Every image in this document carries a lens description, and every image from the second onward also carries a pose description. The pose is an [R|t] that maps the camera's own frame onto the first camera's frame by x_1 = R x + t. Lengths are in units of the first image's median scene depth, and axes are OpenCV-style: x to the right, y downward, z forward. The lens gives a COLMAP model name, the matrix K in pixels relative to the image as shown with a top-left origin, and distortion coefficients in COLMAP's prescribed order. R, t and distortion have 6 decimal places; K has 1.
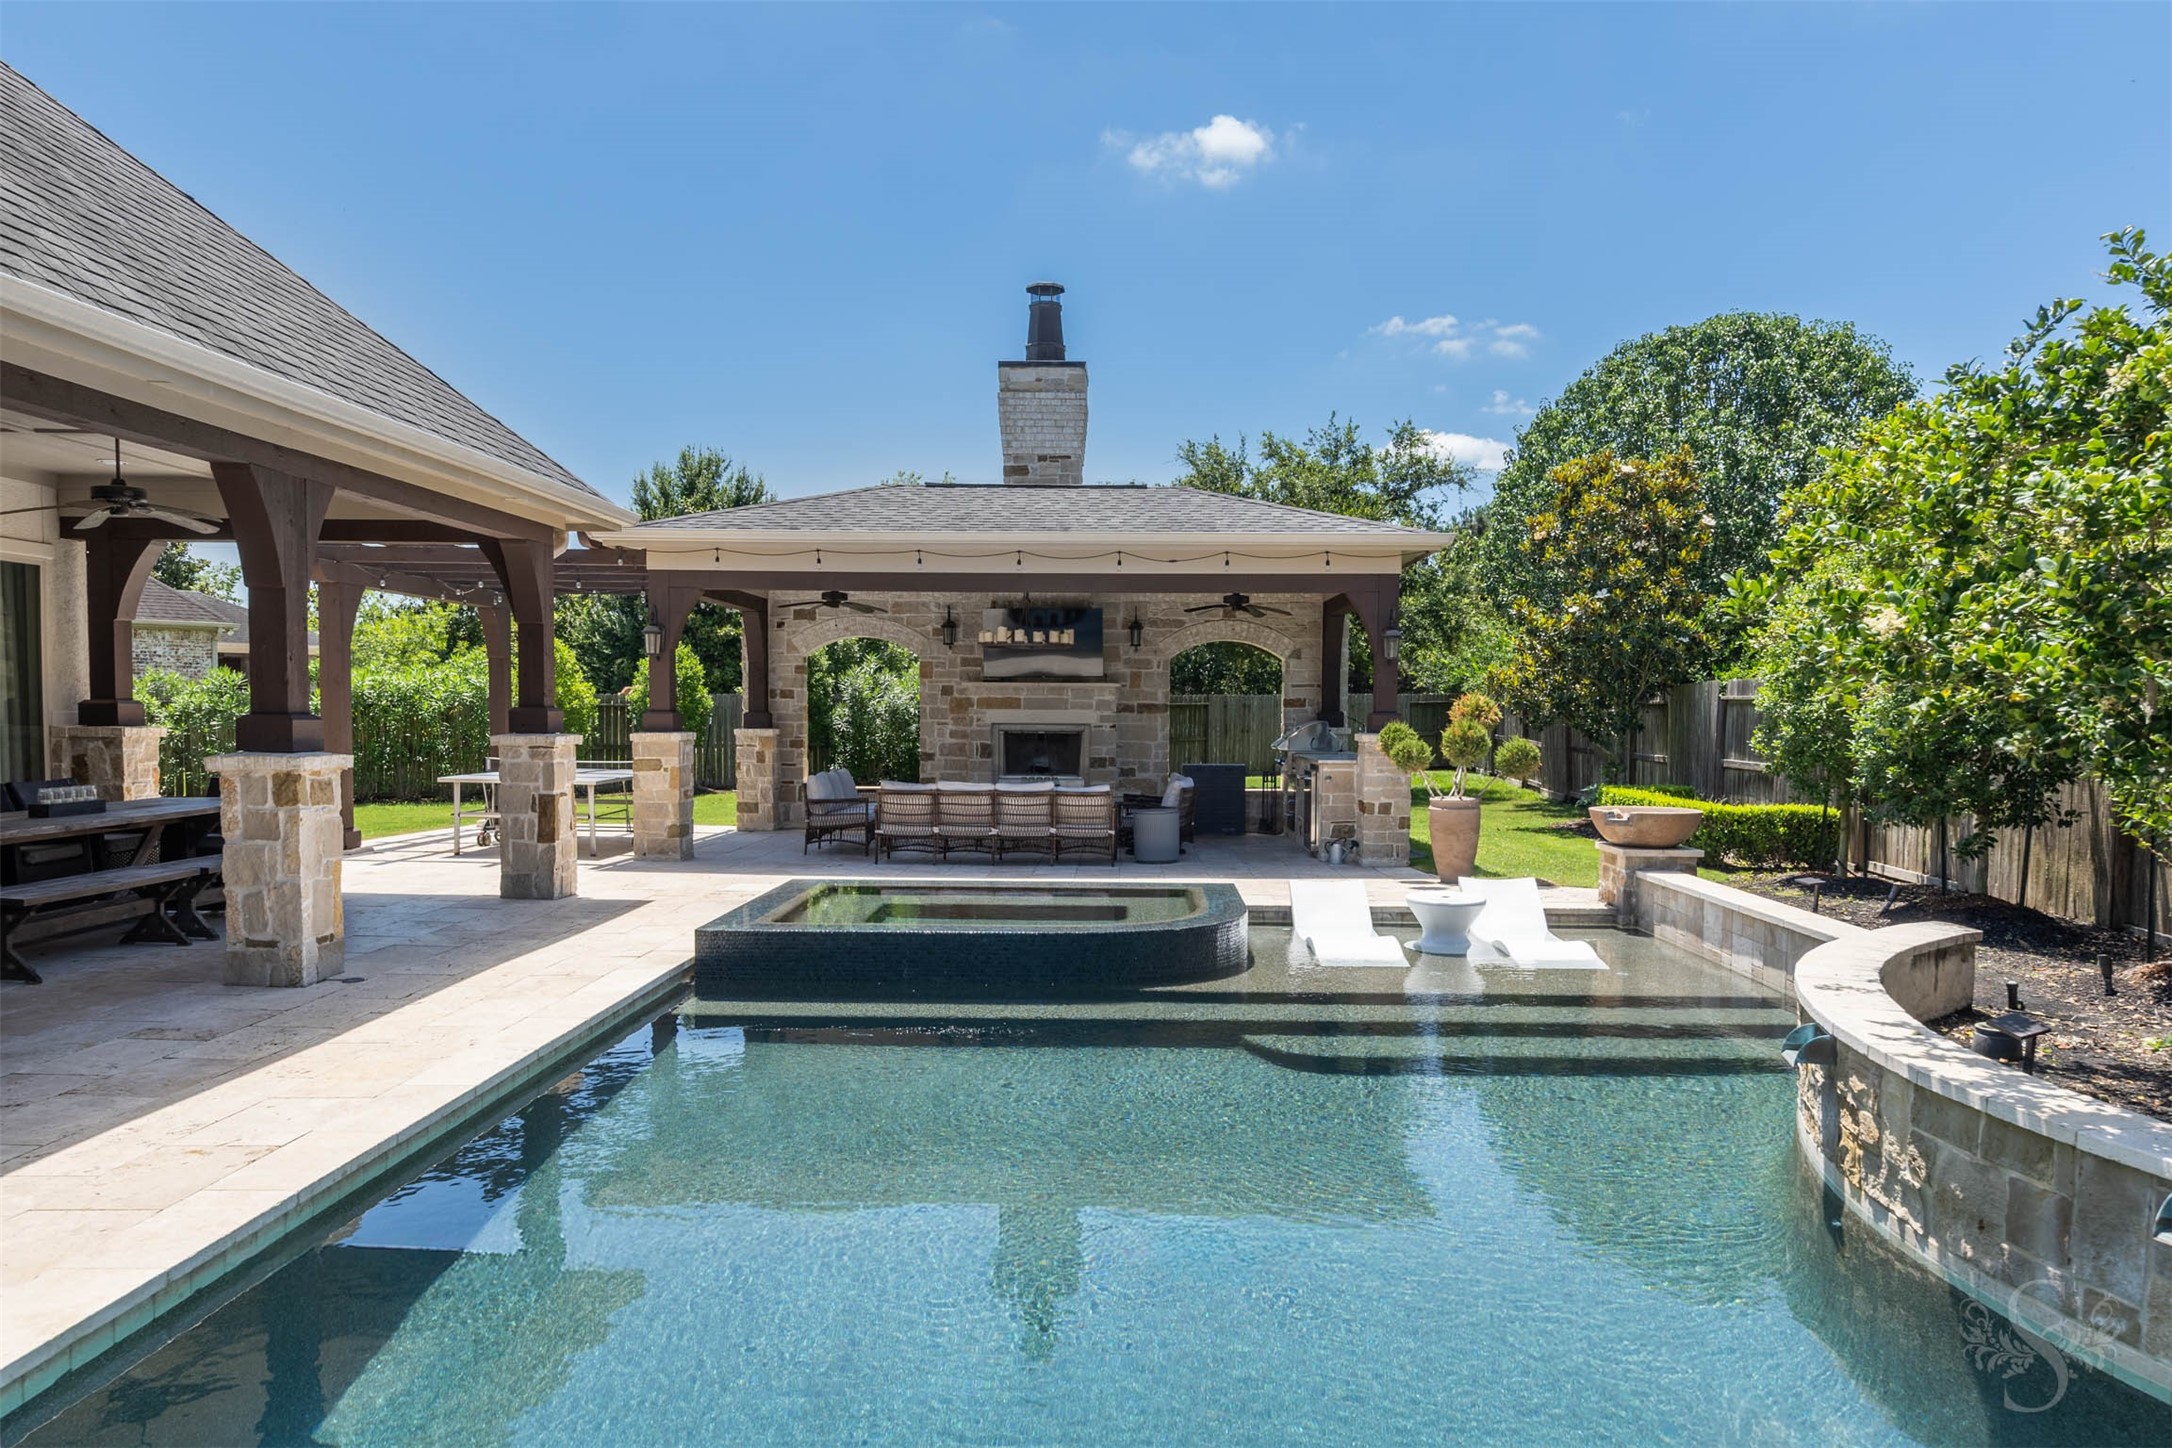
lens RADIAL K [[1509.2, 0, 1078.6], [0, 1509.2, 733.5], [0, 0, 1]] dist [0.005085, 0.000041]
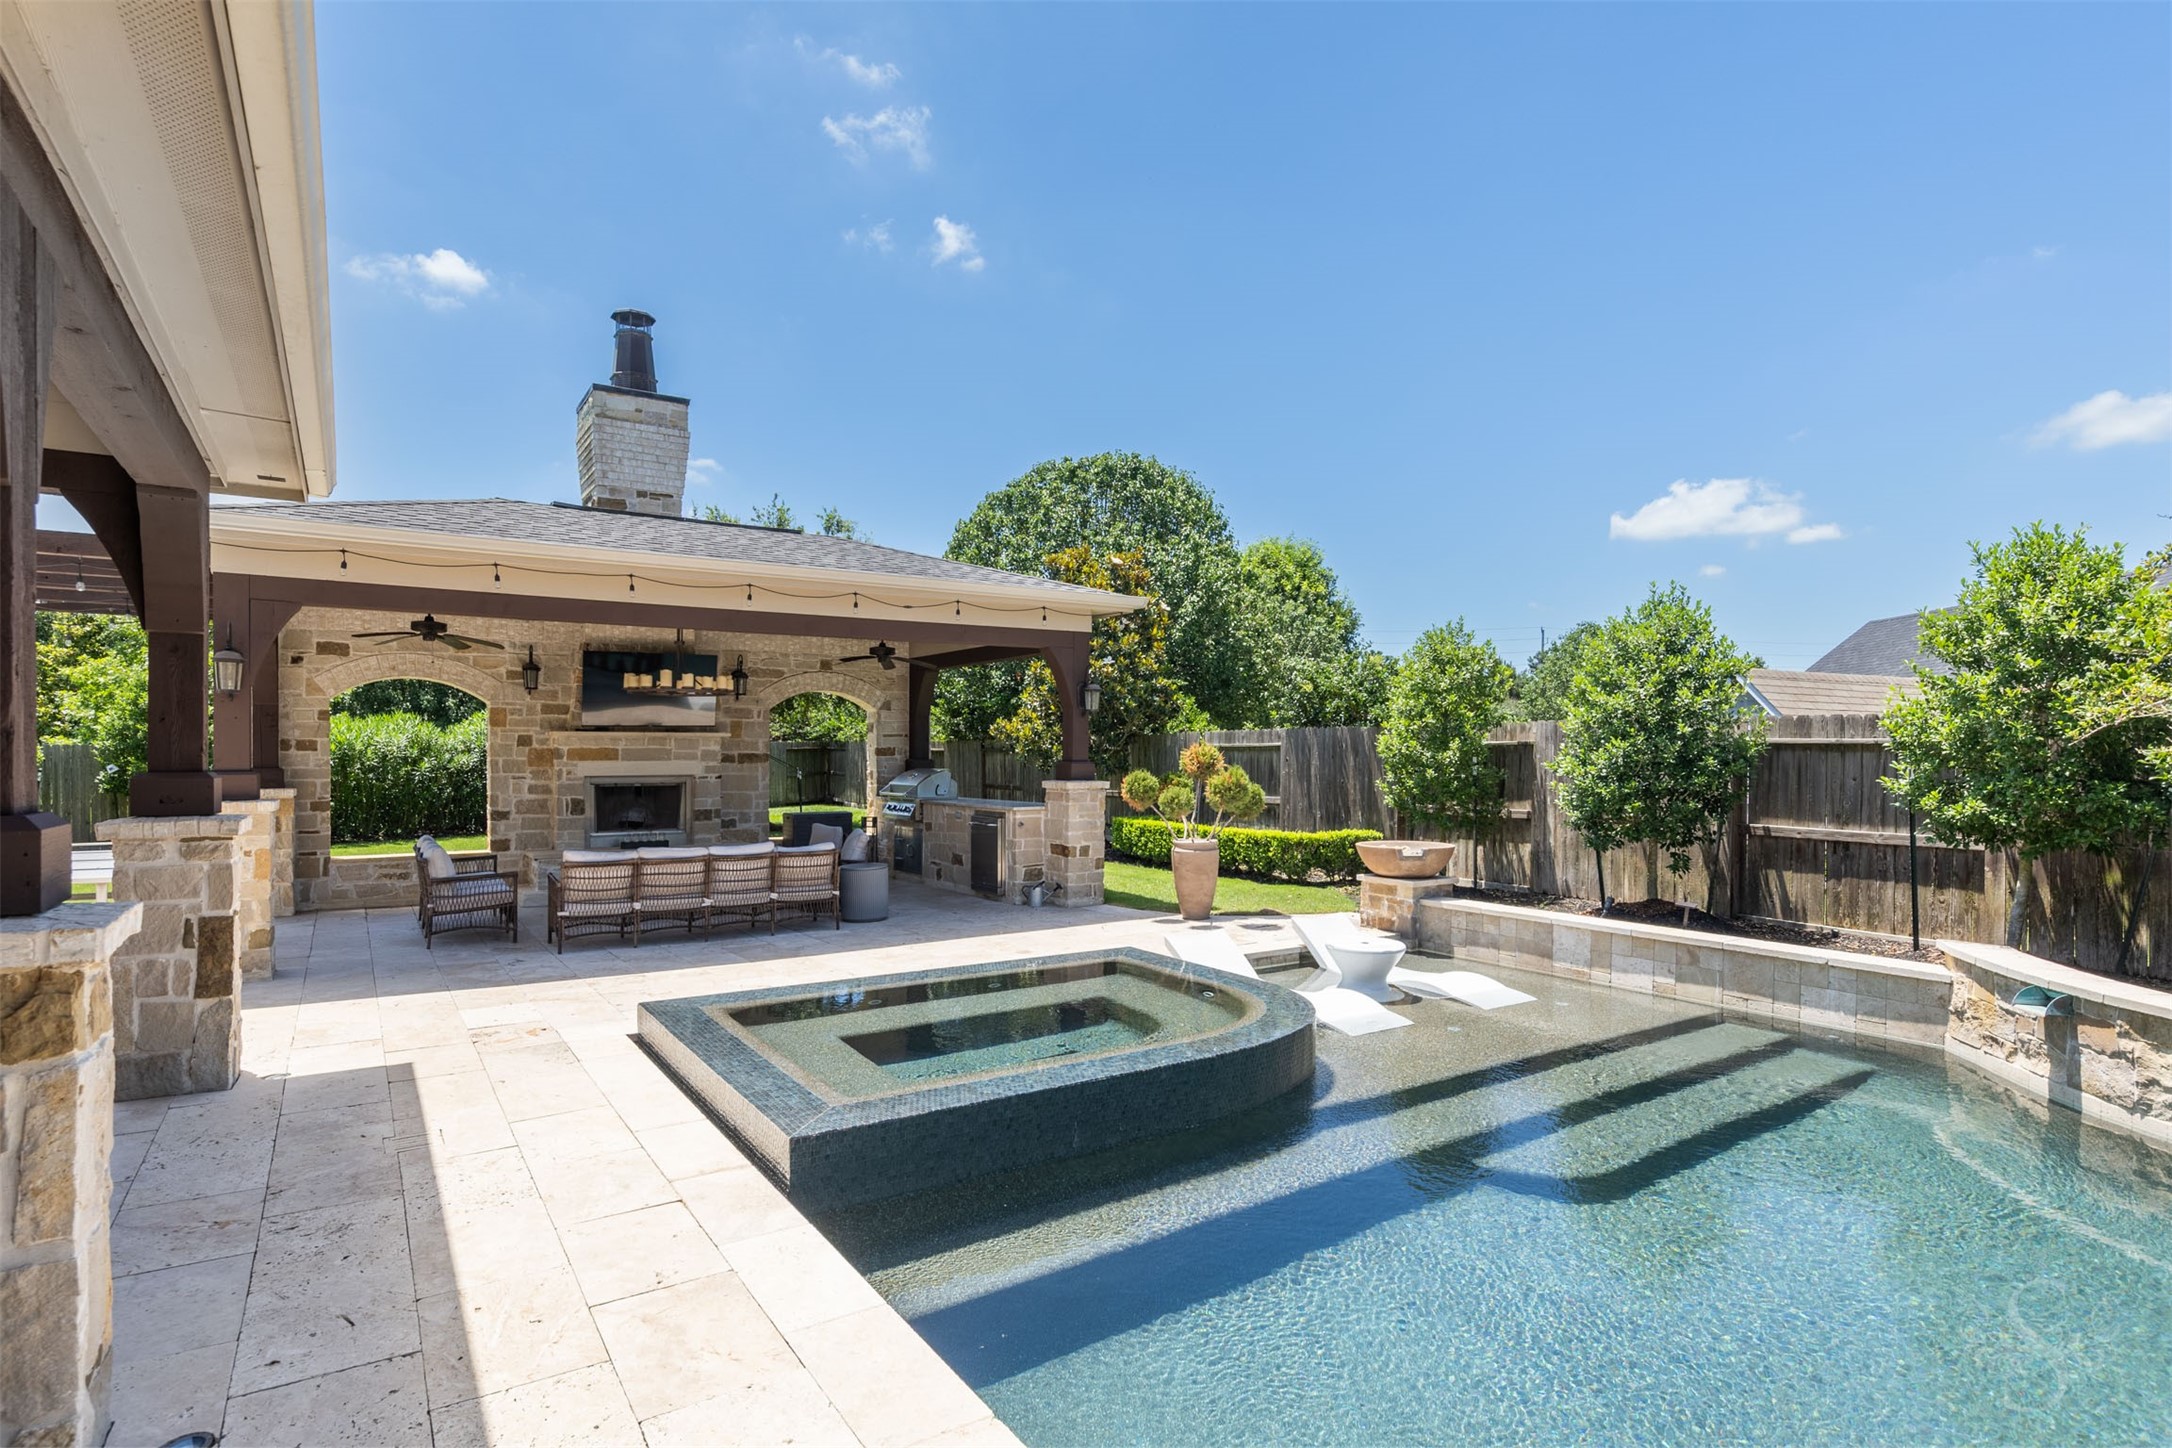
lens RADIAL K [[1138.9, 0, 1073.8], [0, 1138.9, 740.1], [0, 0, 1]] dist [0.000933, 0.001147]
pose [[0.826168, -0.001677, 0.563421, -0.201165], [0.016377, 0.999645, -0.021039, -0.009386], [-0.563186, 0.026609, 0.825902, 0.263882]]
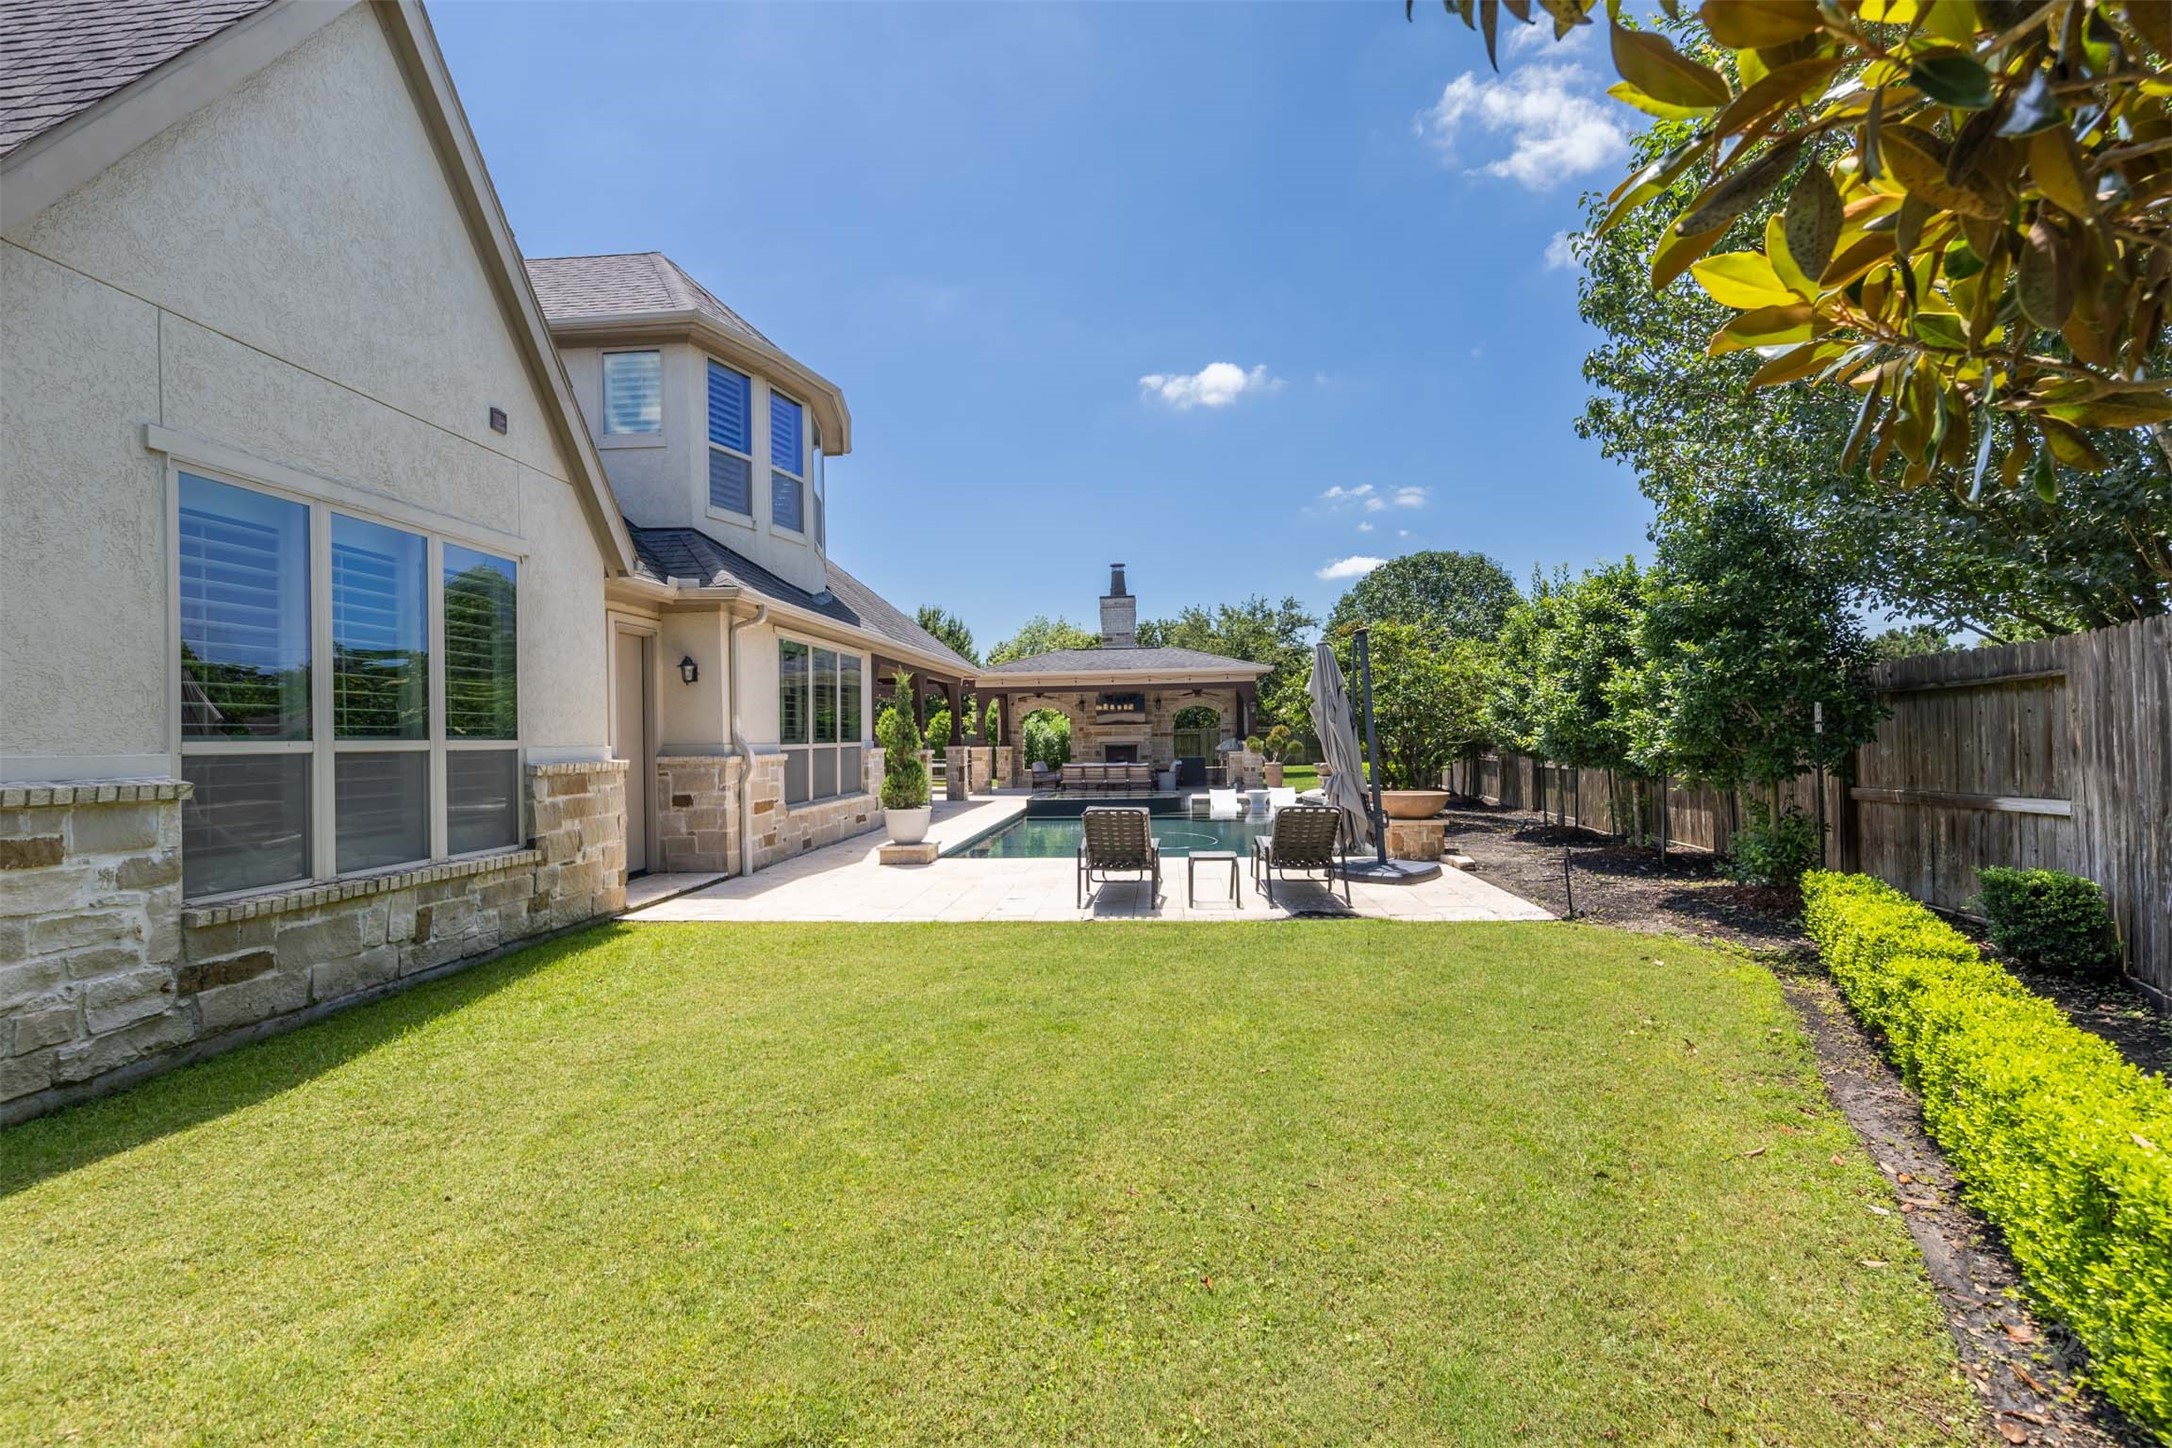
lens RADIAL K [[963.8, 0, 1040.8], [0, 963.8, 715.8], [0, 0, 1]] dist [0.002265, 0.000019]
pose [[0.994803, -0.026971, -0.098179, 0.001341], [0.022631, 0.998728, -0.045050, 0.018925], [0.099269, 0.042594, 0.994149, -0.572760]]
